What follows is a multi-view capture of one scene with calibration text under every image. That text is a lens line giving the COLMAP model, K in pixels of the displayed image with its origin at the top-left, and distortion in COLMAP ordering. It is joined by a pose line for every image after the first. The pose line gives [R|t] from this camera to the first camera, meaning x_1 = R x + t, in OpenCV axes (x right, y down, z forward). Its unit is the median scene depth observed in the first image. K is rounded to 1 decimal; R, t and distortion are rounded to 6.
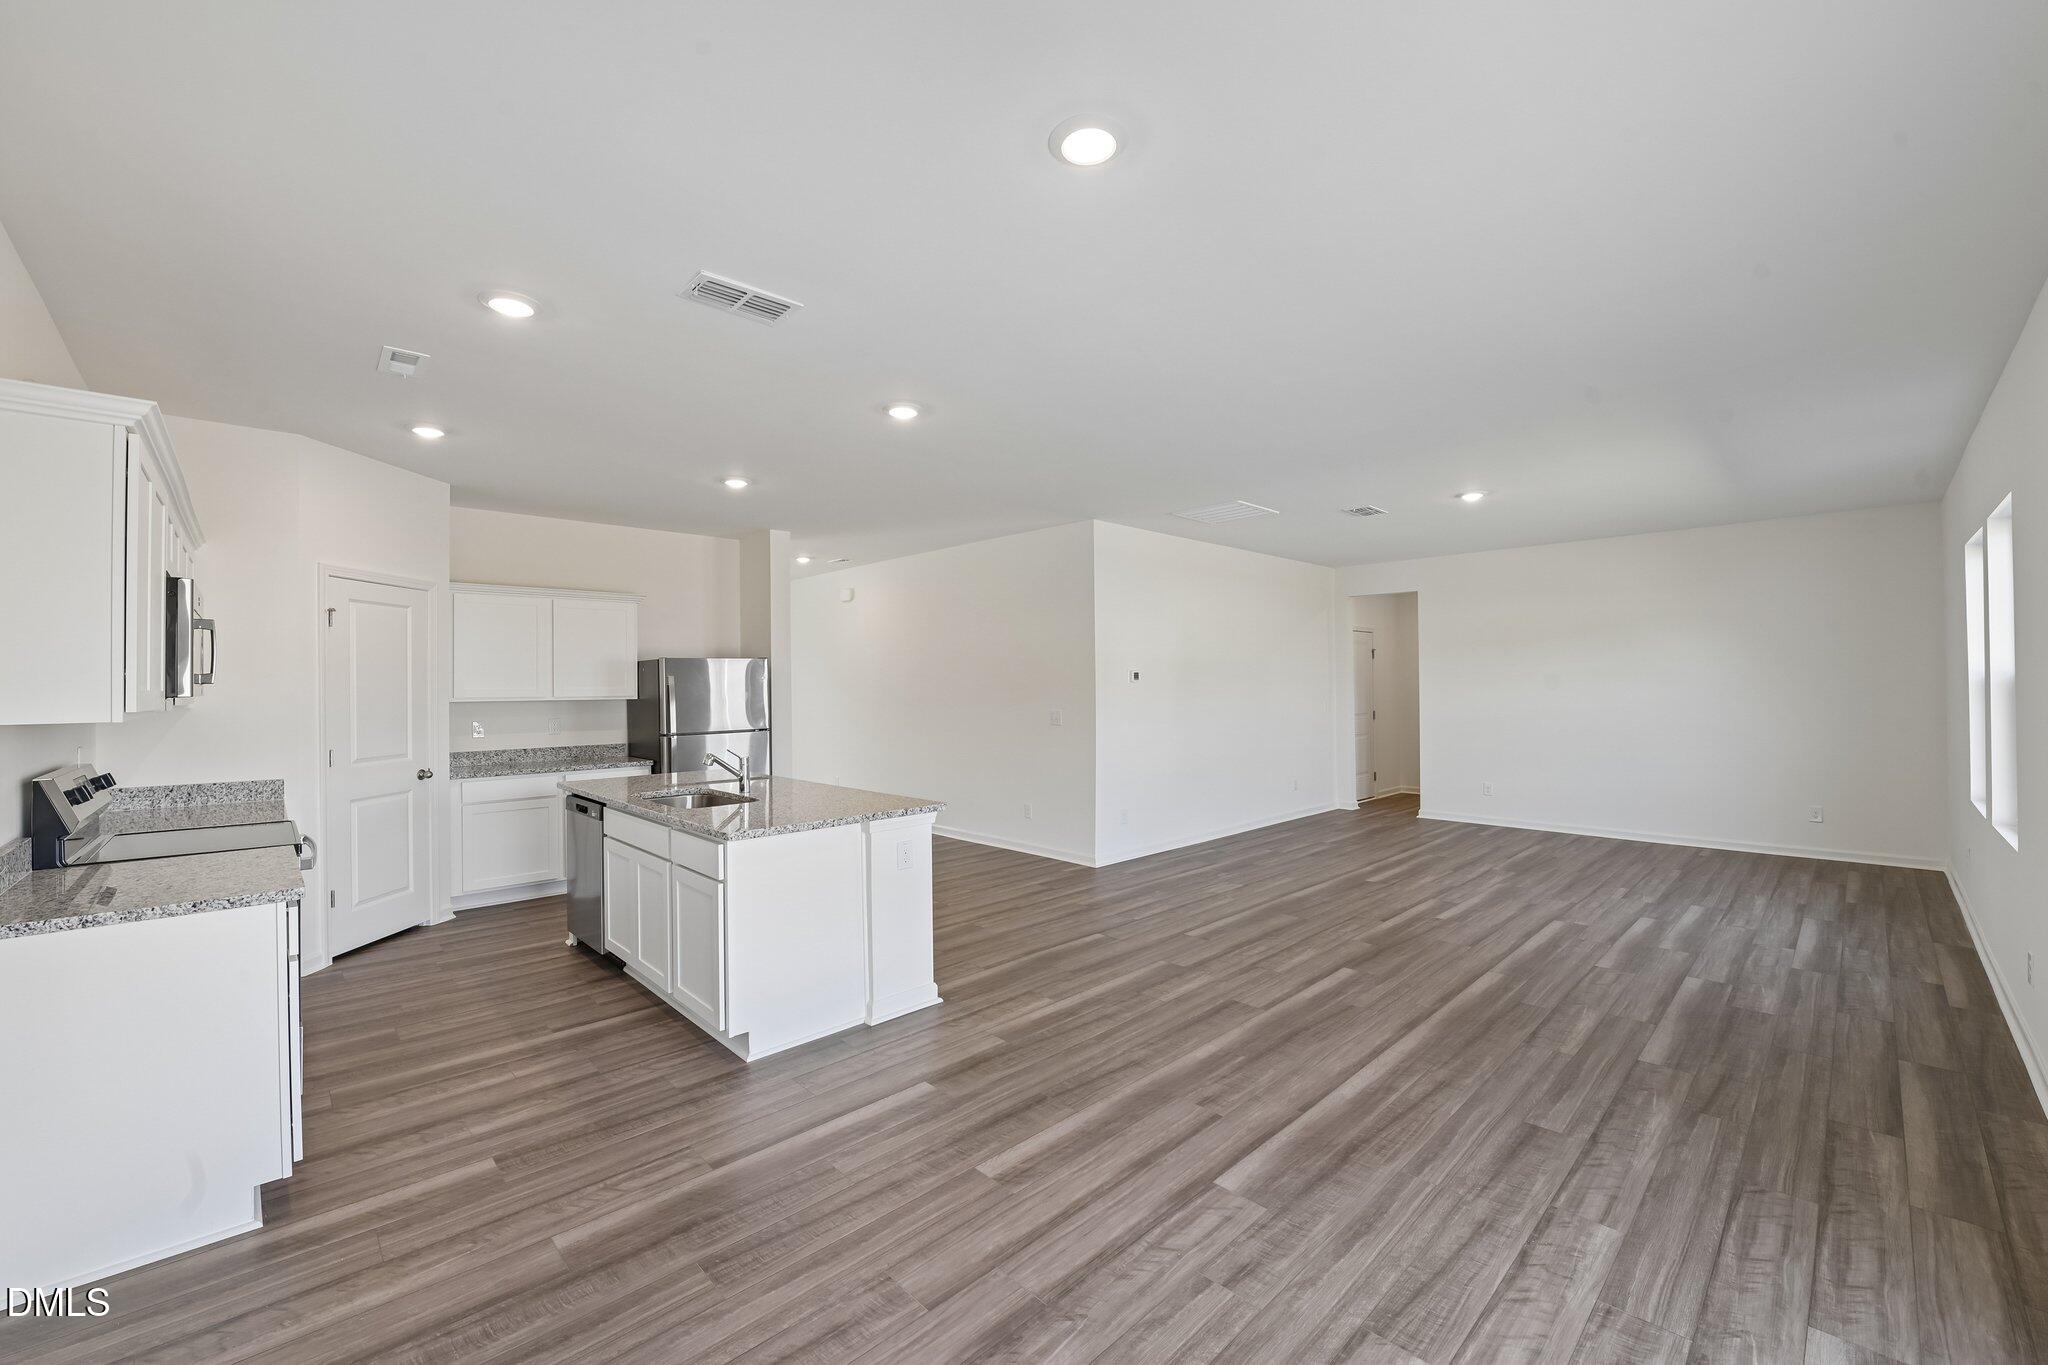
lens RADIAL K [[809.8, 0, 1032.0], [0, 809.8, 678.5], [0, 0, 1]] dist [-0.019600, -0.001503]
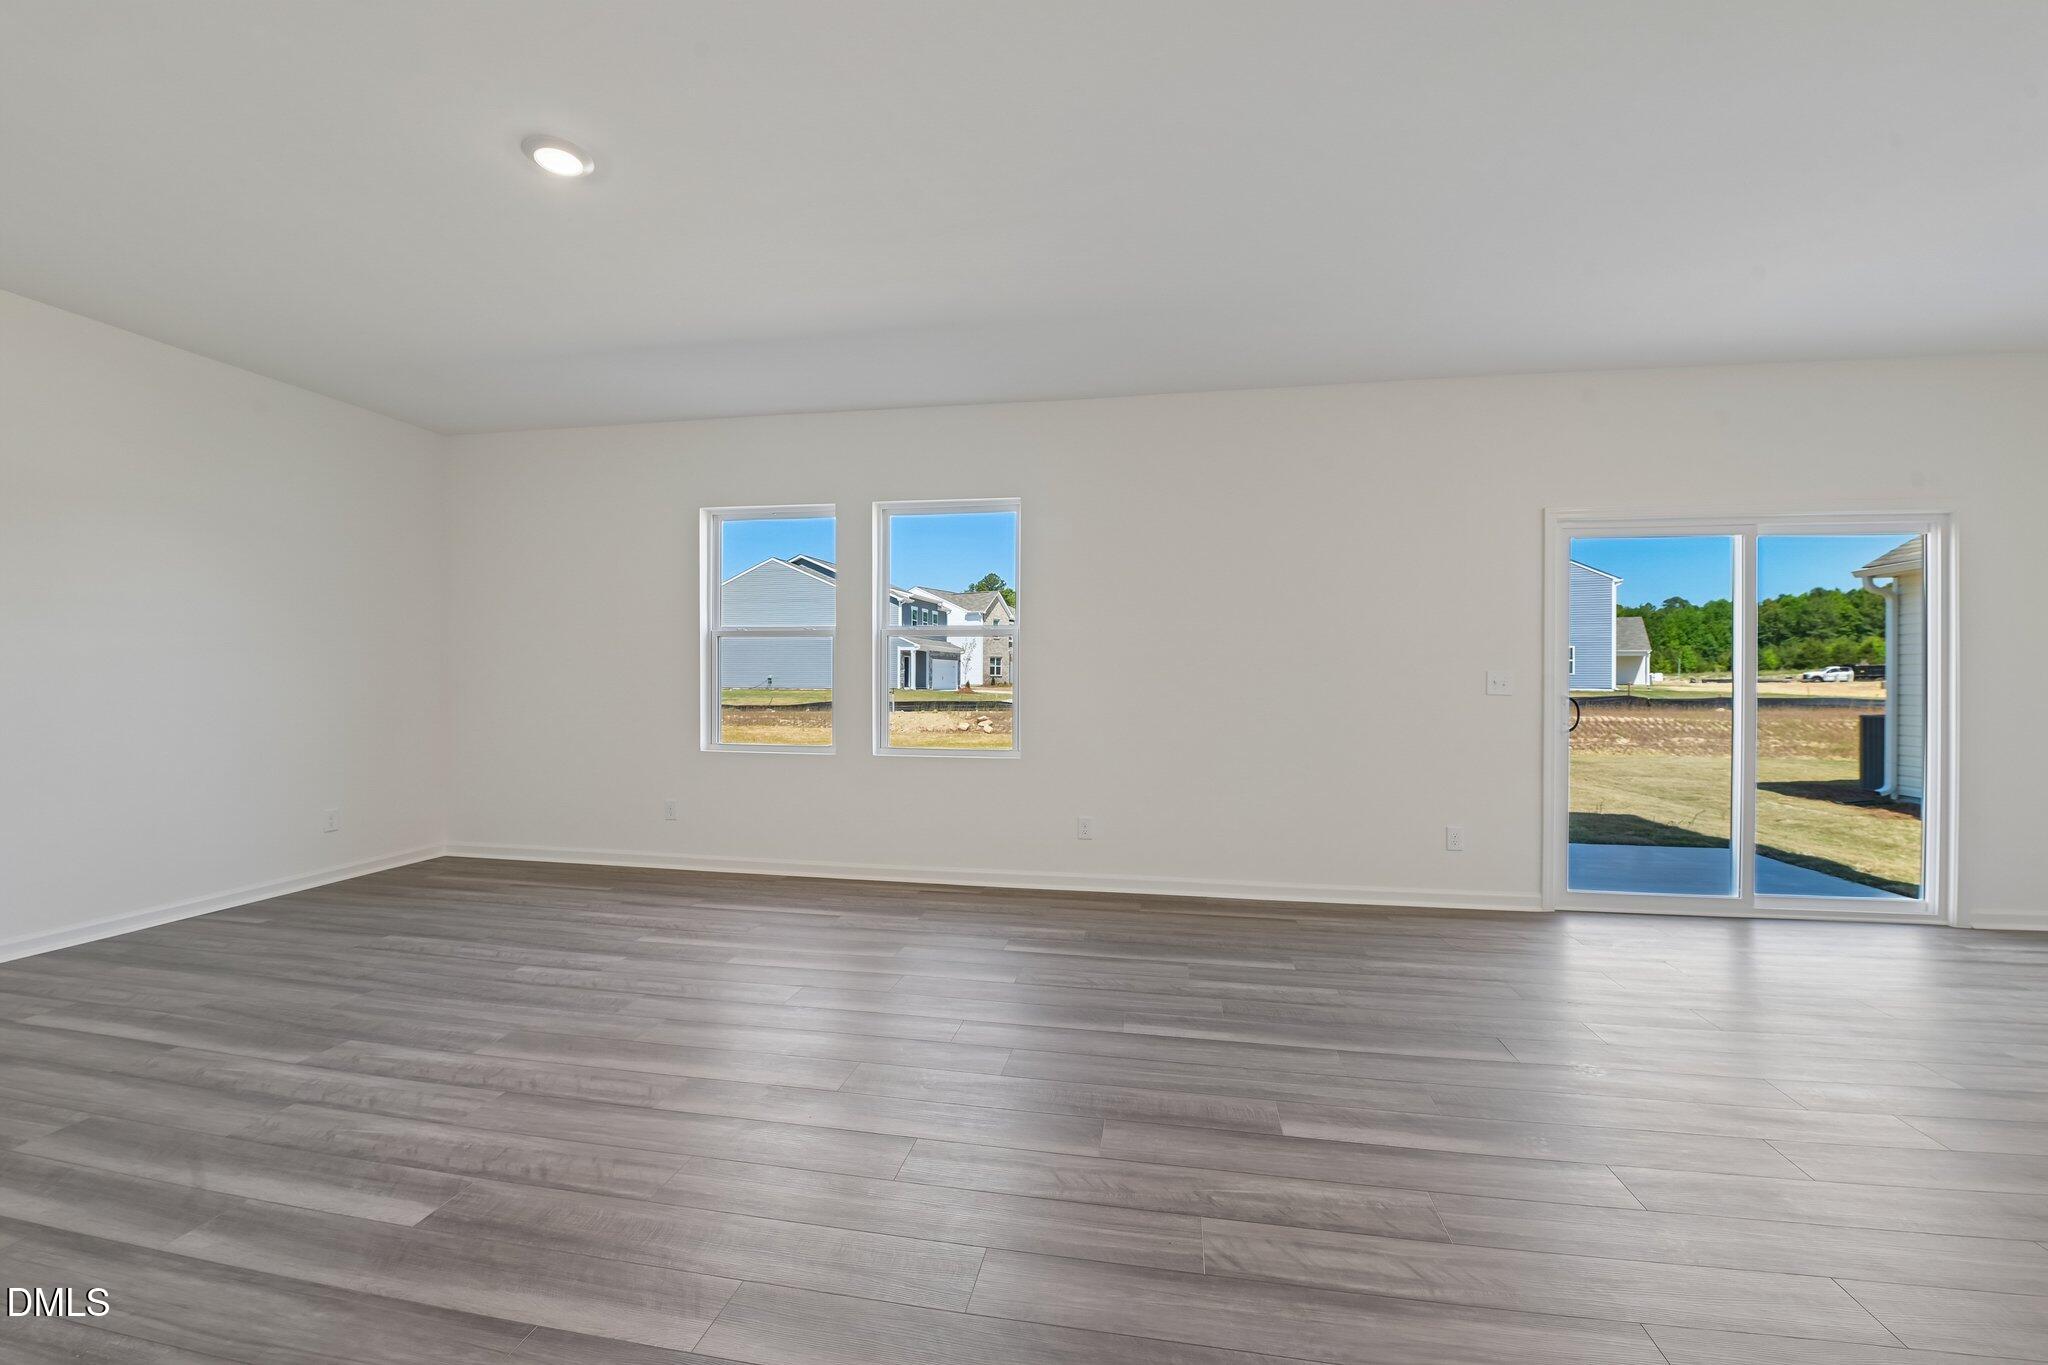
lens RADIAL K [[809.8, 0, 1027.1], [0, 809.8, 683.6], [0, 0, 1]] dist [-0.019600, -0.001503]
pose [[-0.584293, 0.001642, 0.811541, 0.066991], [-0.005742, 0.999965, -0.006158, 0.074210], [-0.811522, -0.008258, -0.584263, 1.394995]]
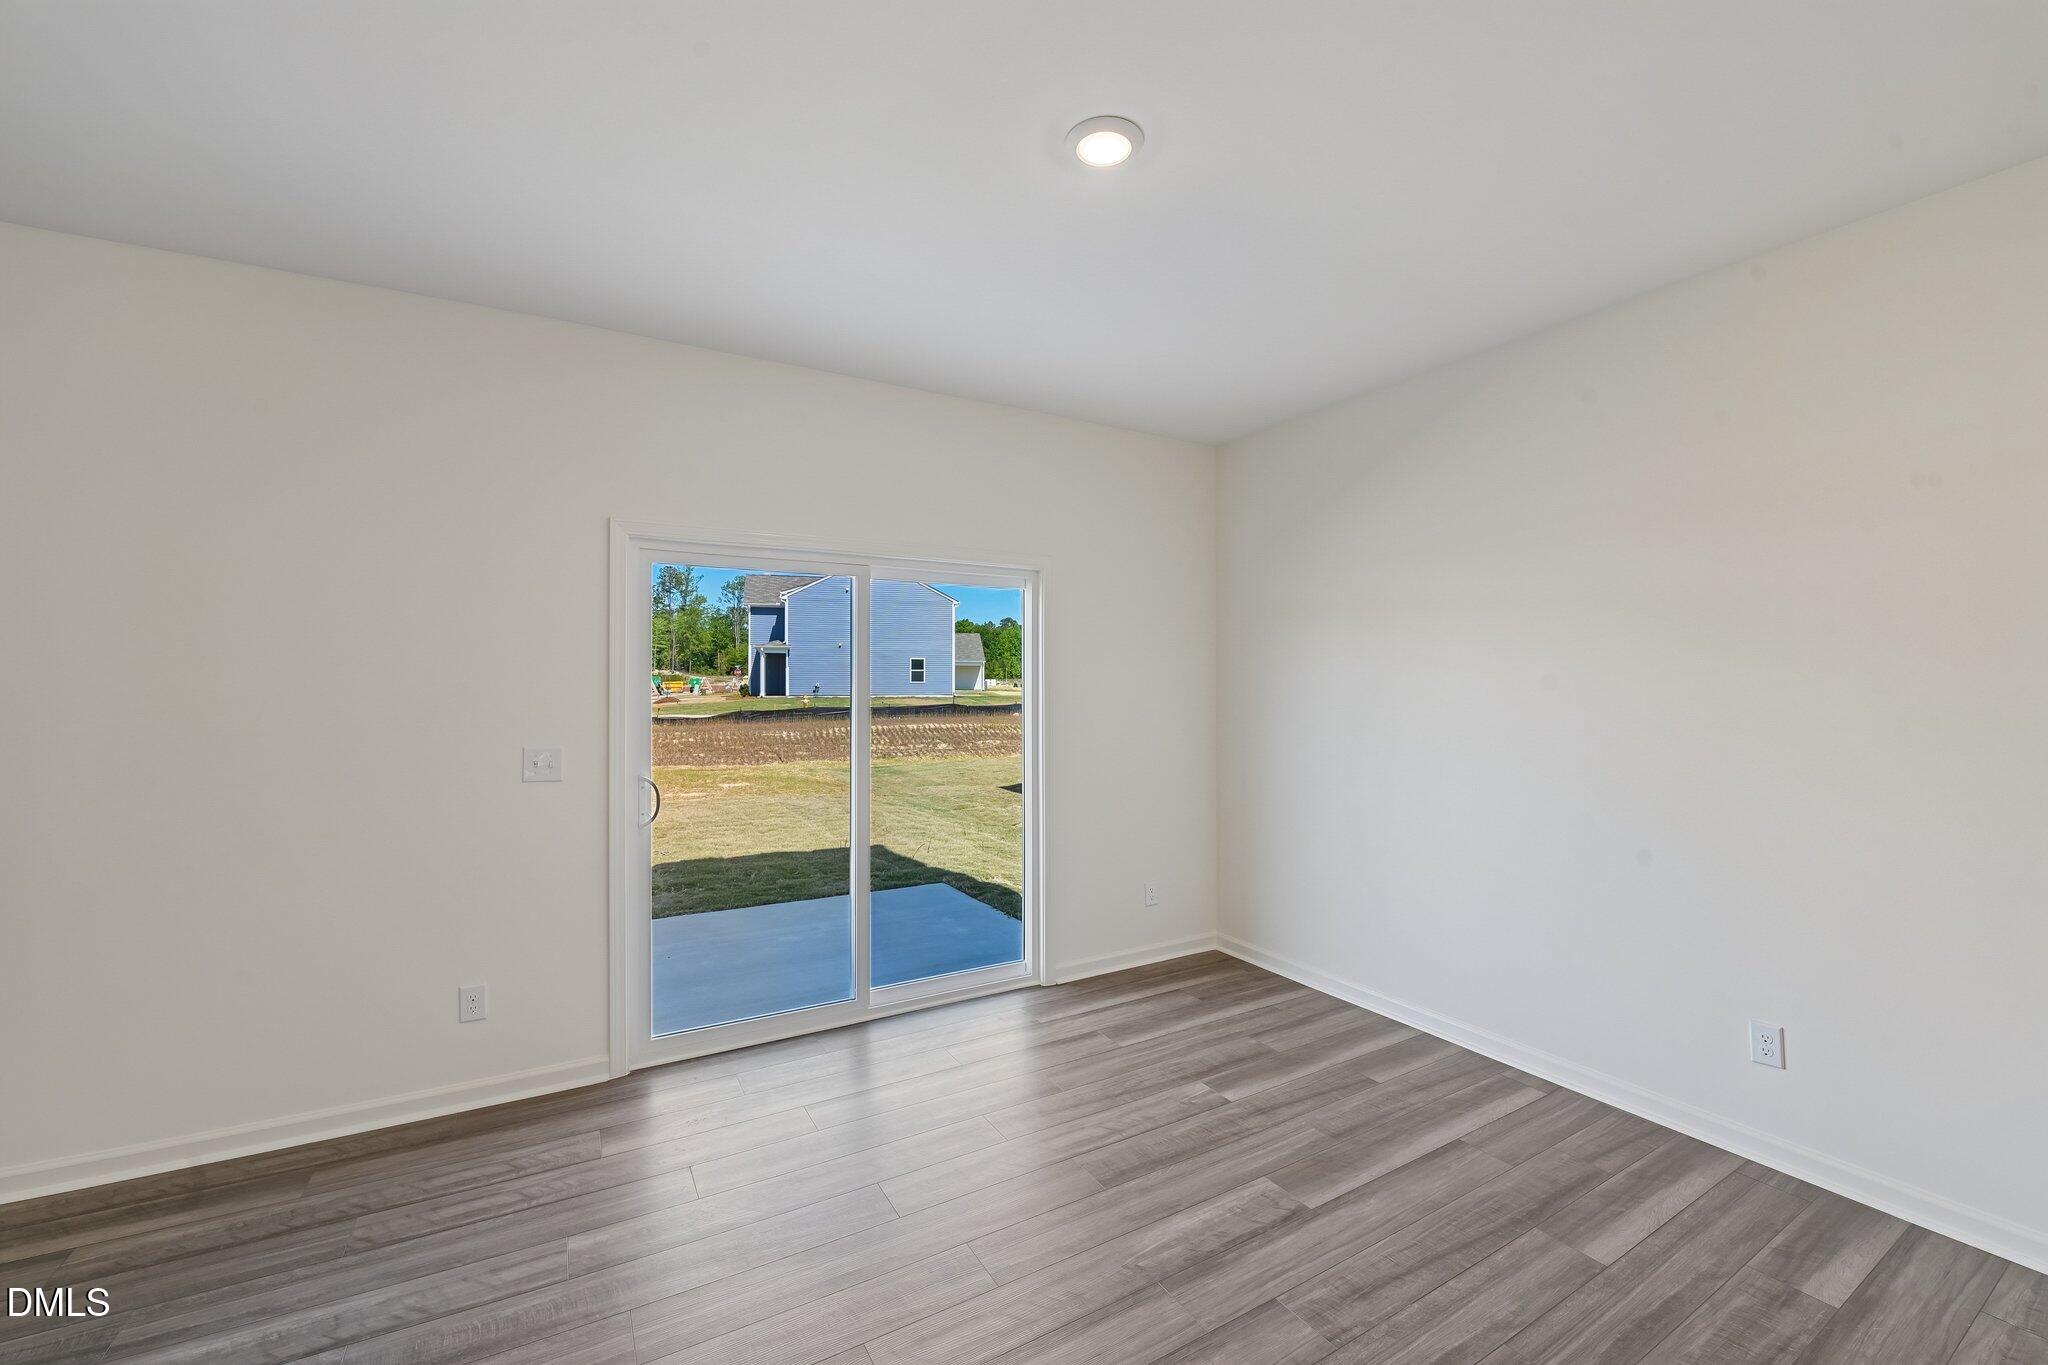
lens RADIAL K [[809.8, 0, 1027.6], [0, 809.8, 678.0], [0, 0, 1]] dist [-0.019600, -0.001503]
pose [[-0.969897, 0.010790, 0.243277, -0.034616], [0.006758, 0.999826, -0.017401, 0.006674], [-0.243422, -0.015233, -0.969801, 0.915256]]
